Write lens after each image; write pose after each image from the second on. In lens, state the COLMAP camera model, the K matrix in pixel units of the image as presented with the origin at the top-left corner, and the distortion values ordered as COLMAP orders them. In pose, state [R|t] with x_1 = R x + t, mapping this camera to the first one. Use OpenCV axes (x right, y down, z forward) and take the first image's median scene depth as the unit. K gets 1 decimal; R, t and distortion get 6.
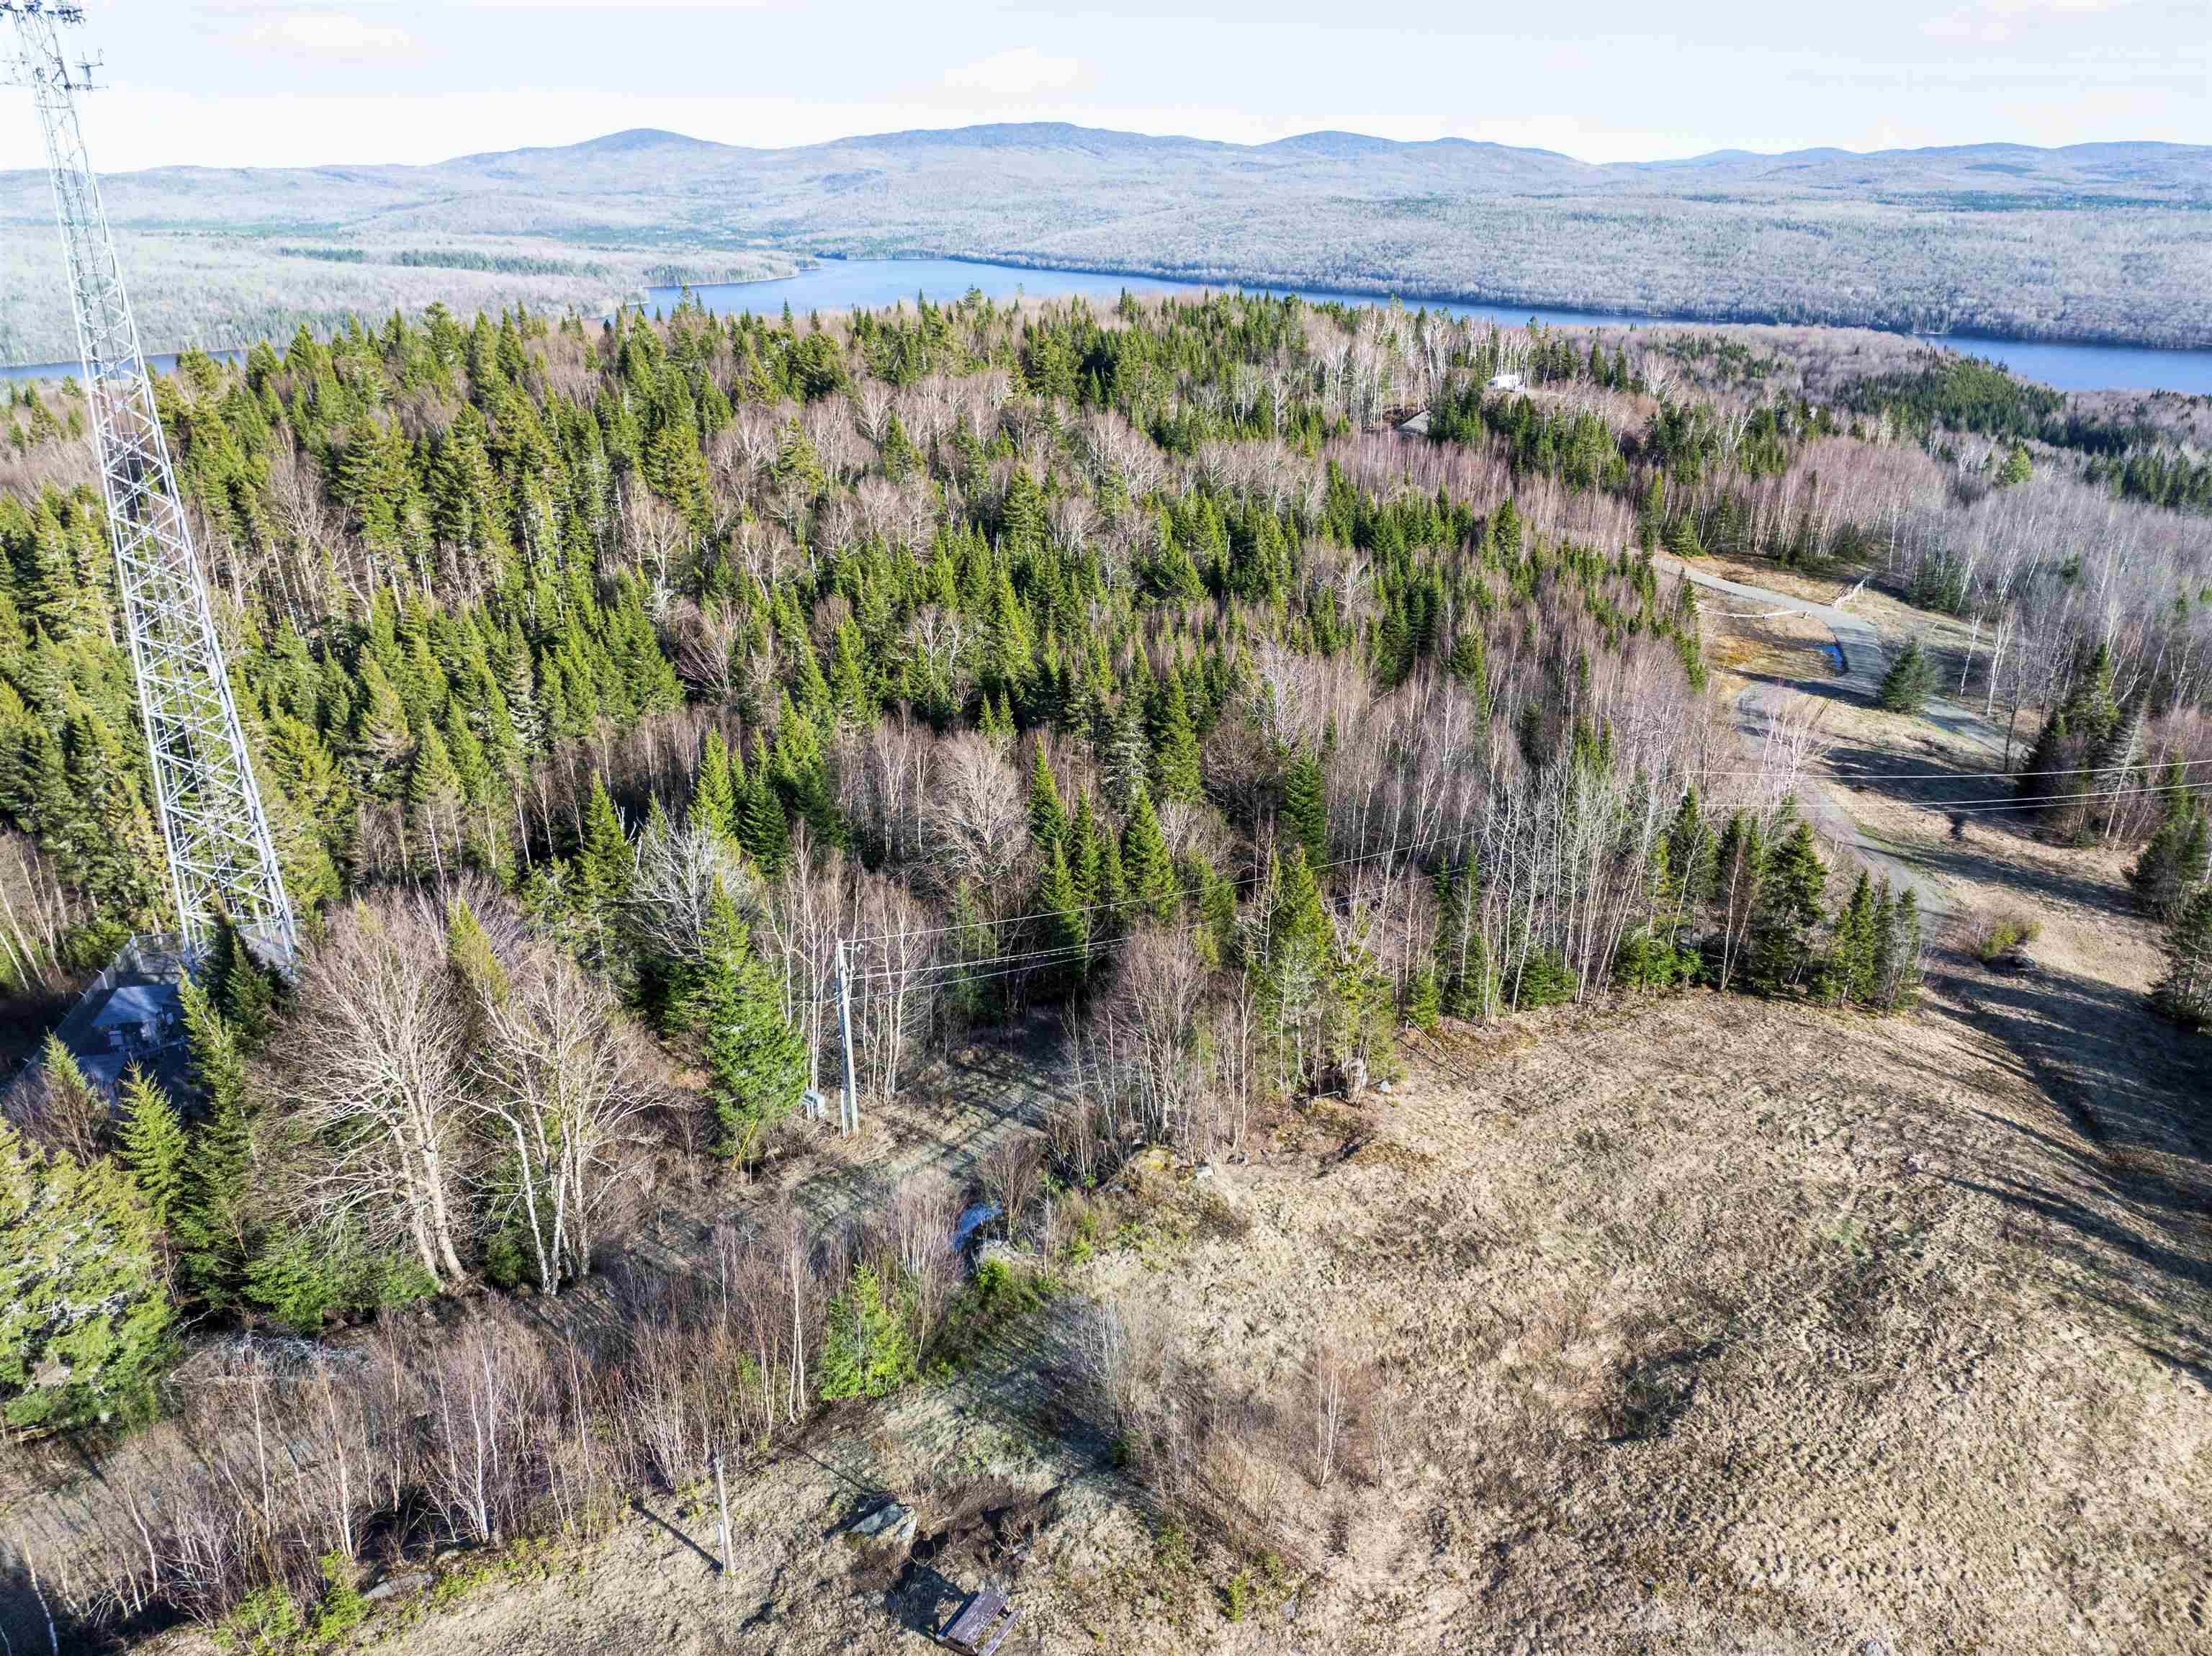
lens RADIAL K [[1545.2, 0, 1028.3], [0, 1545.2, 814.7], [0, 0, 1]] dist [-0.045445, 0.006520]
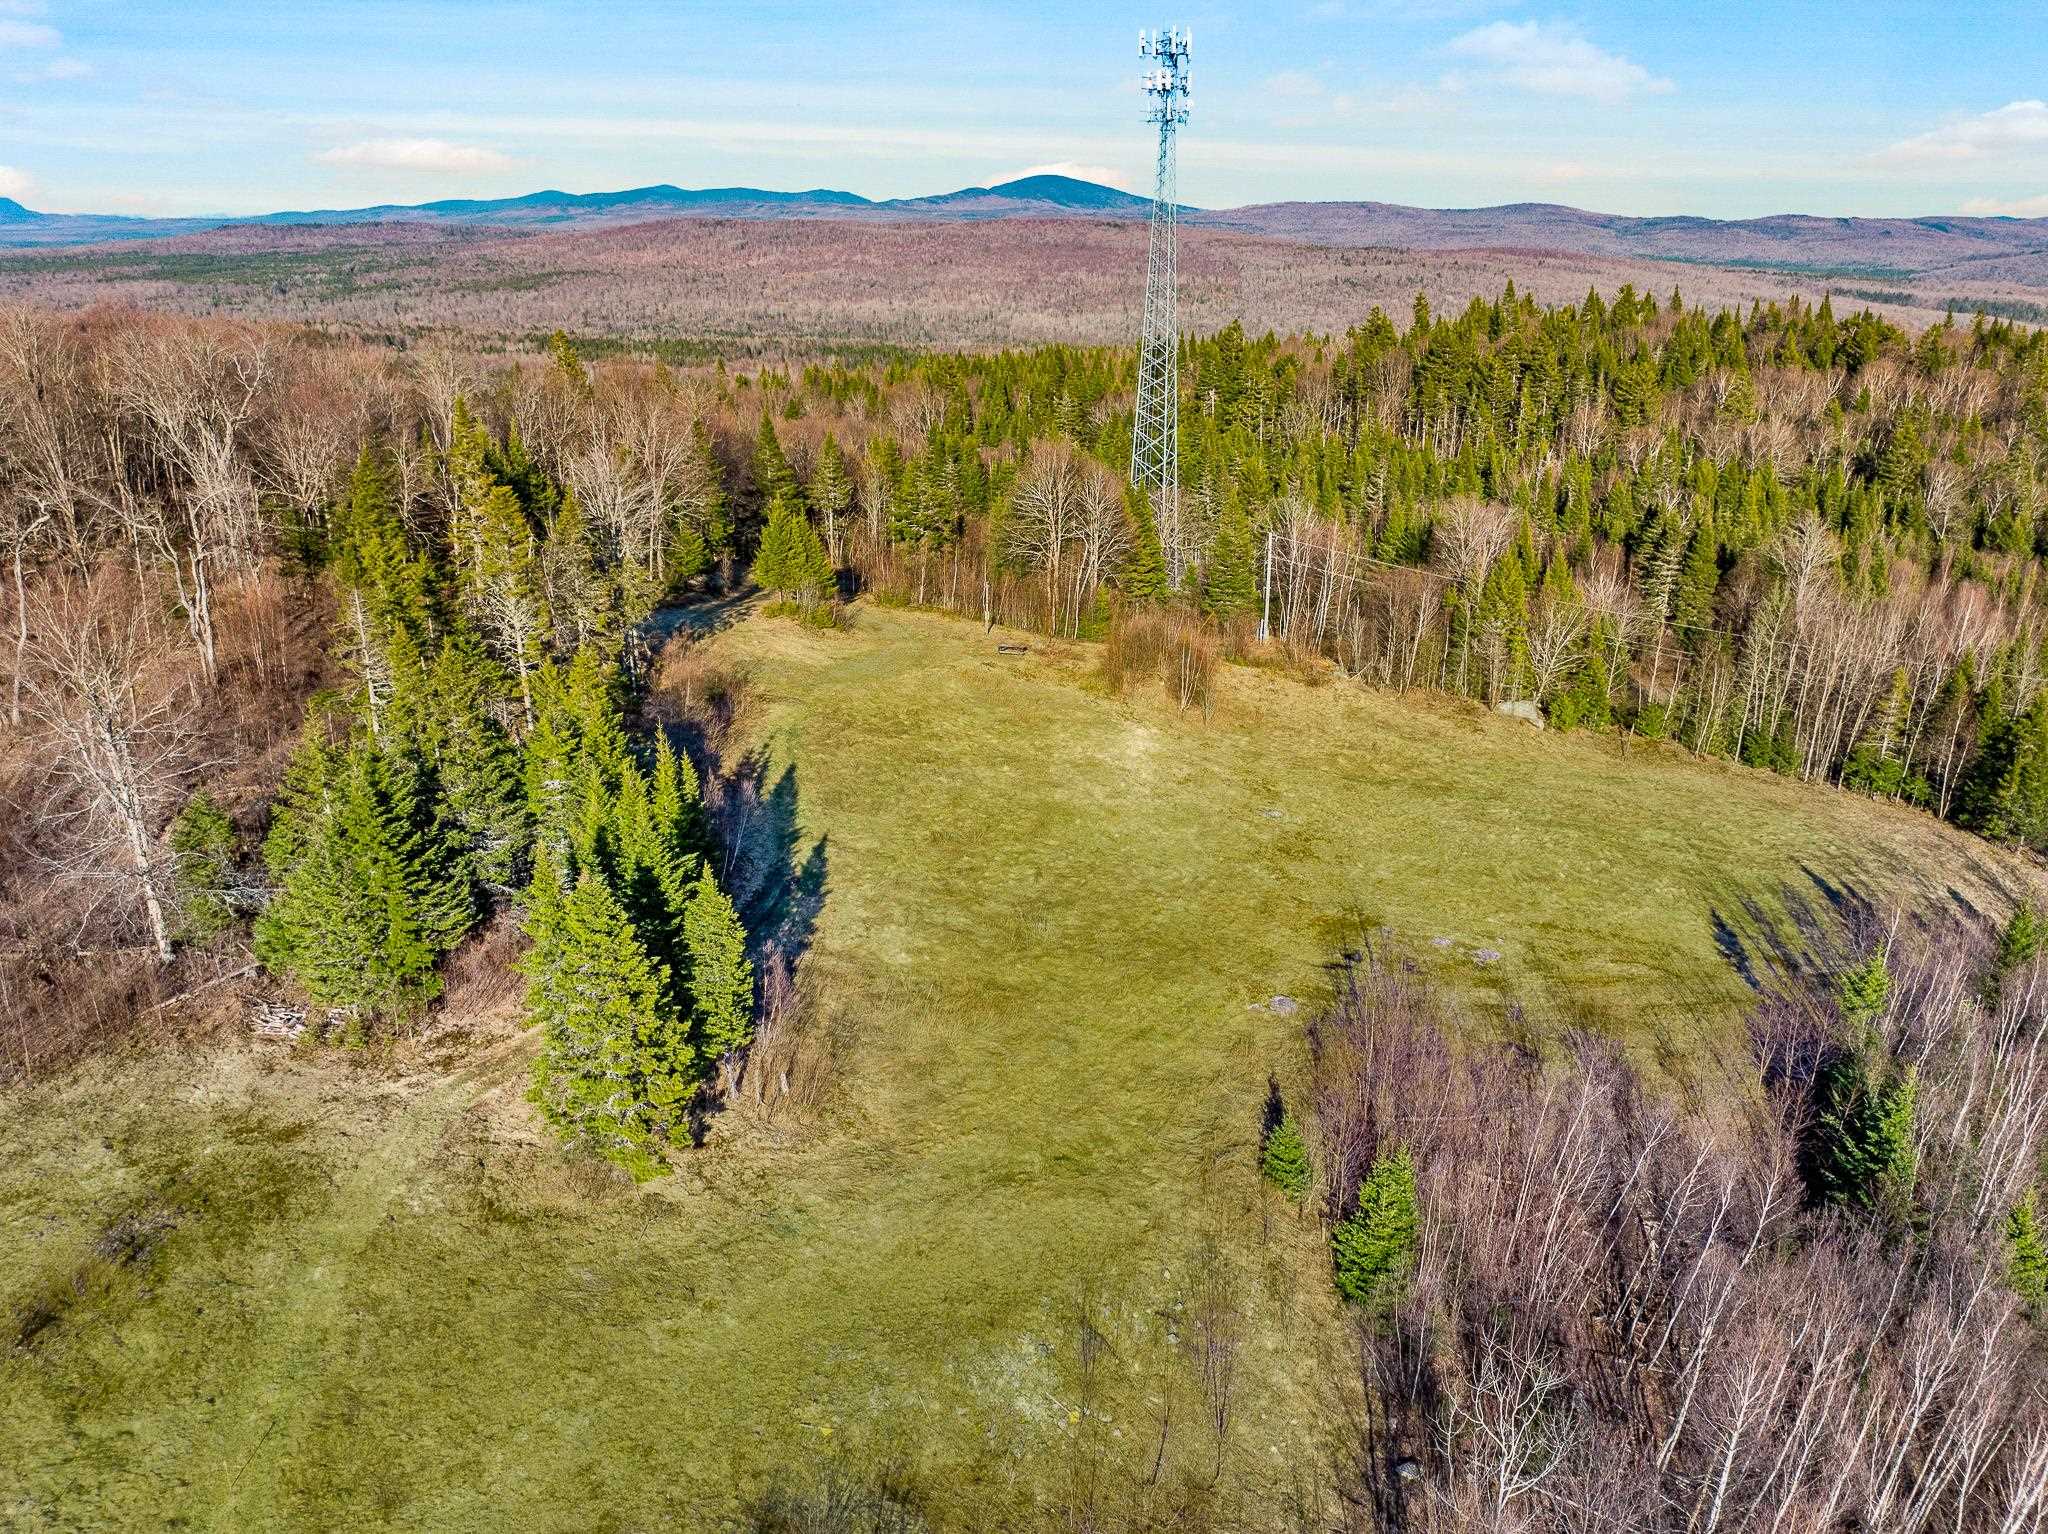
lens RADIAL K [[1430.7, 0, 952.1], [0, 1430.7, 754.7], [0, 0, 1]] dist [-0.045445, 0.006520]
pose [[0.516078, 0.301957, -0.801552, 0.496812], [-0.334560, 0.932525, 0.135890, 0.096058], [0.788500, 0.198037, 0.582279, -0.133517]]
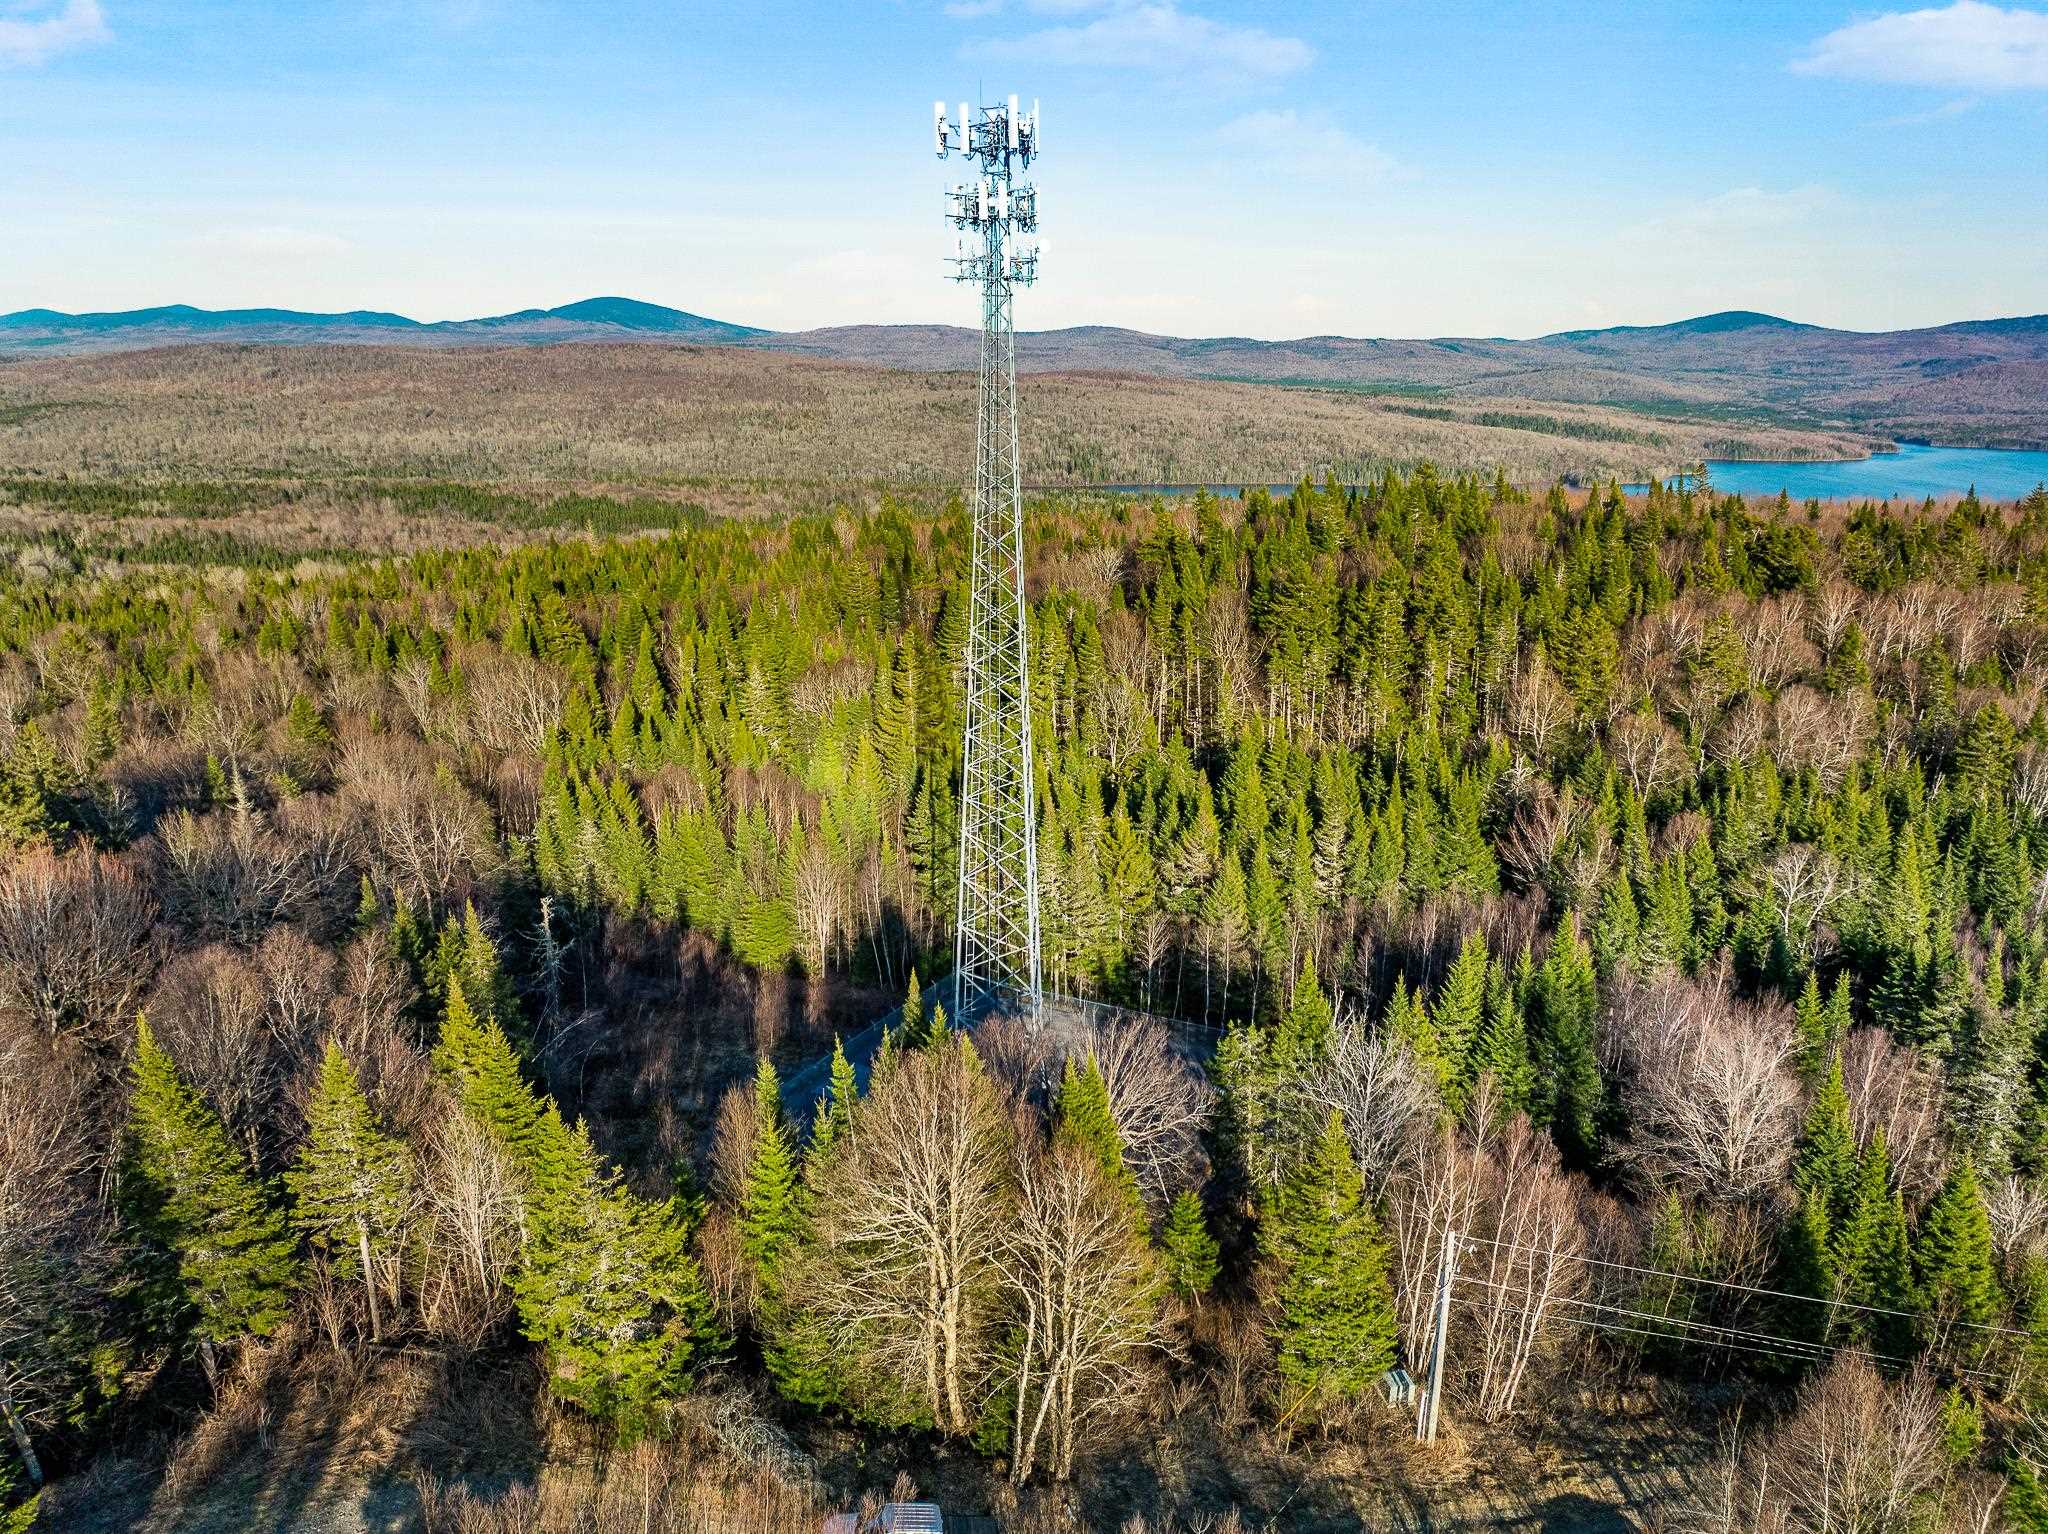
lens RADIAL K [[1407.8, 0, 1022.9], [0, 1407.8, 773.0], [0, 0, 1]] dist [-0.041786, 0.006131]
pose [[0.770870, 0.190806, -0.607743, 0.048613], [-0.251656, 0.967694, -0.015389, -0.038299], [0.585174, 0.164805, 0.793984, 0.081467]]
